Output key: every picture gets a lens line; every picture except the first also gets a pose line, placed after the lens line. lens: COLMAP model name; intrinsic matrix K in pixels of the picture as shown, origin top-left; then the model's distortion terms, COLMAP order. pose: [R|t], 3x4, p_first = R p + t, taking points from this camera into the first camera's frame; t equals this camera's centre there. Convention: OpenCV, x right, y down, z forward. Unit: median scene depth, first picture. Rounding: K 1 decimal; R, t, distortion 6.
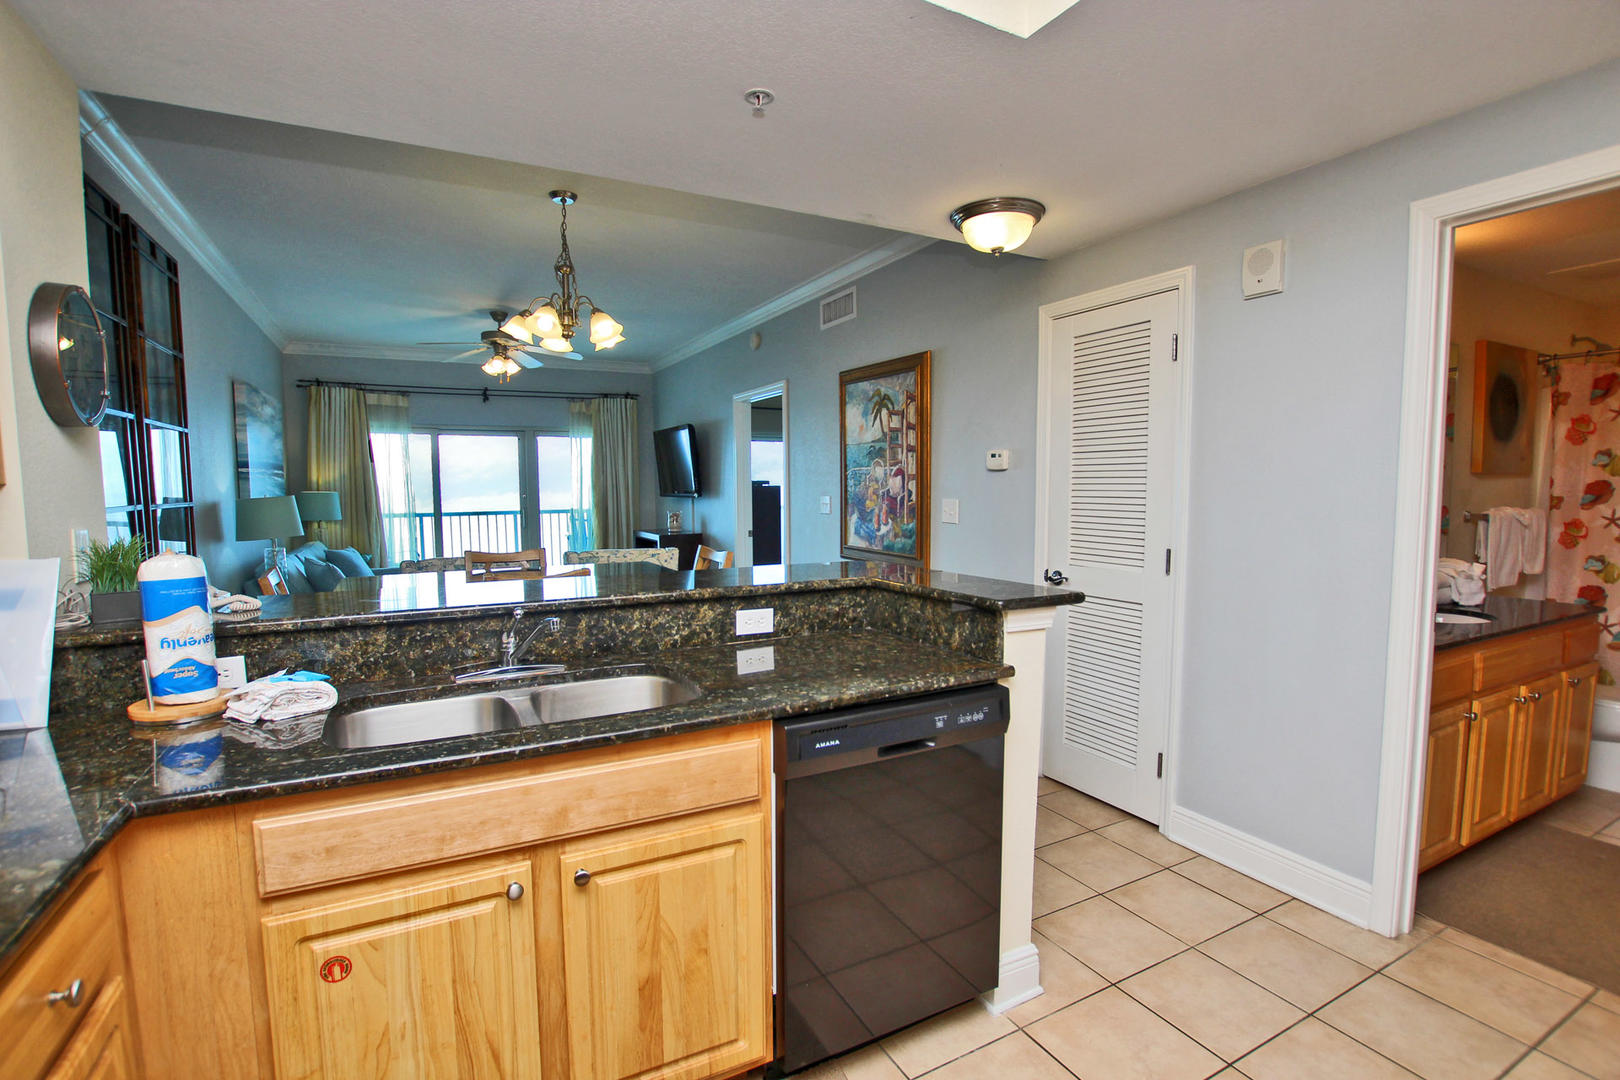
lens RADIAL K [[754.8, 0, 812.6], [0, 754.8, 549.4], [0, 0, 1]] dist [-0.029671, 0.000133]
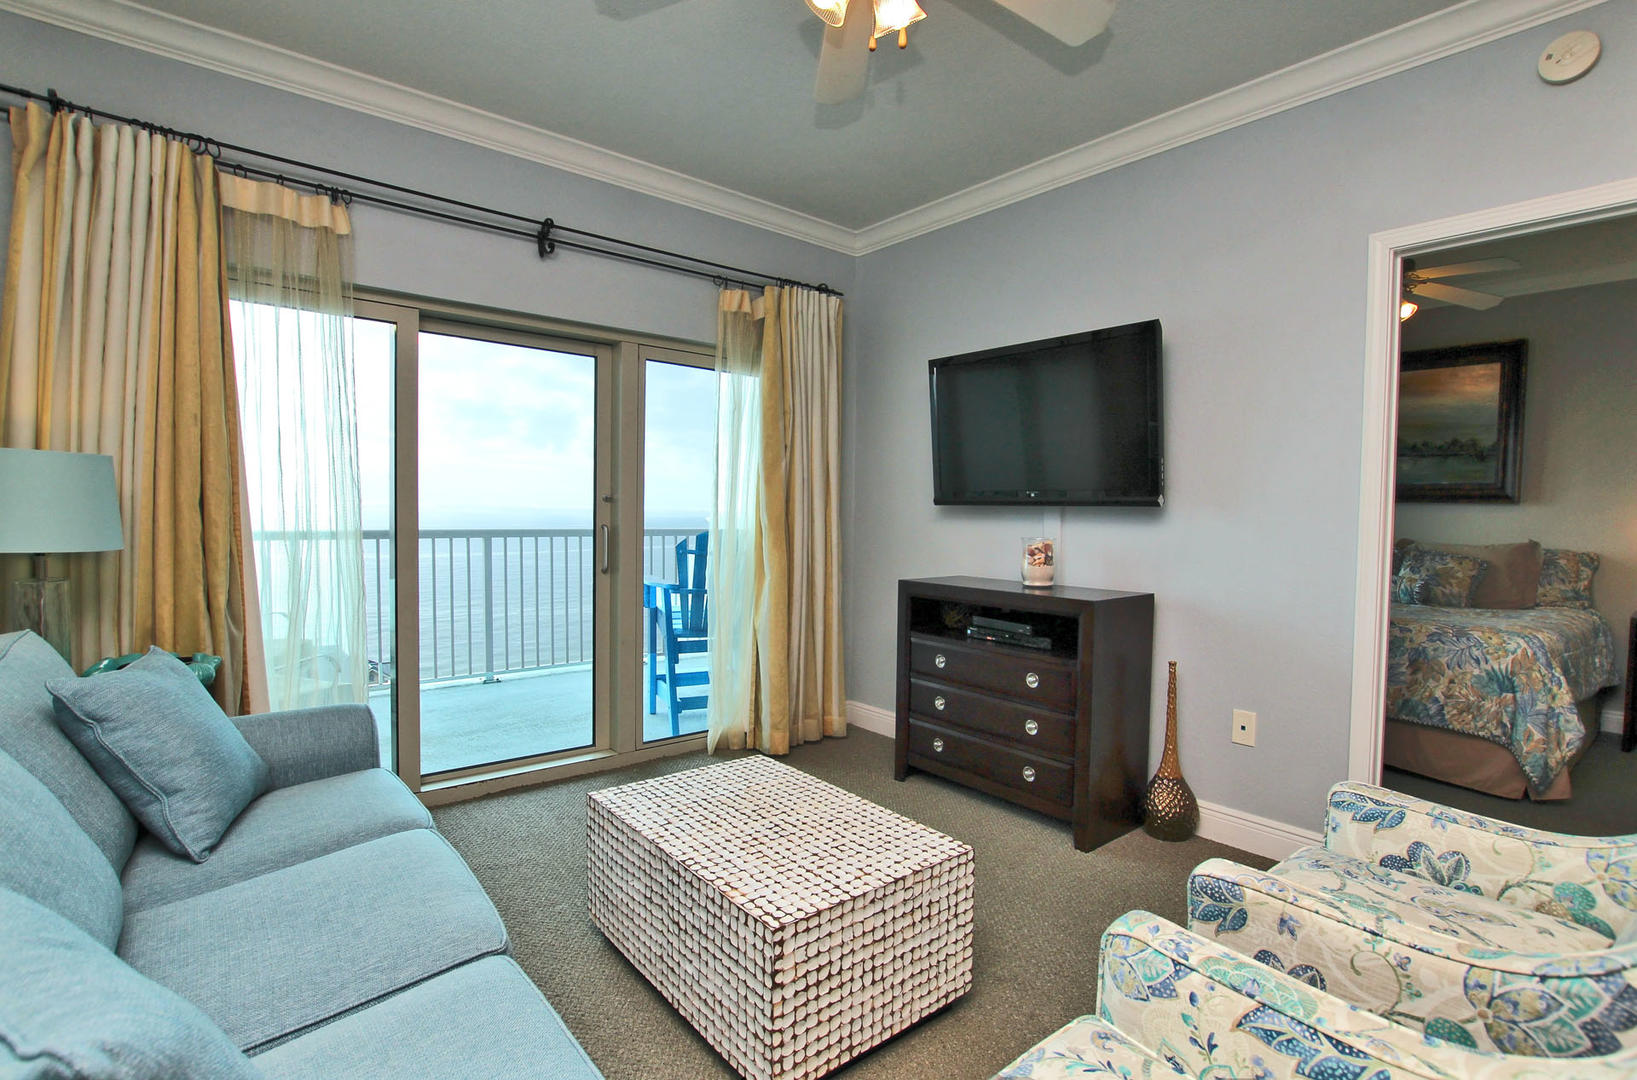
lens RADIAL K [[772.4, 0, 820.8], [0, 772.4, 539.7], [0, 0, 1]] dist [-0.033660, 0.003677]
pose [[0.977440, 0.015409, 0.210652, -0.381763], [-0.005598, 0.998875, -0.047094, -0.027758], [-0.211141, 0.044852, 0.976426, 0.585644]]
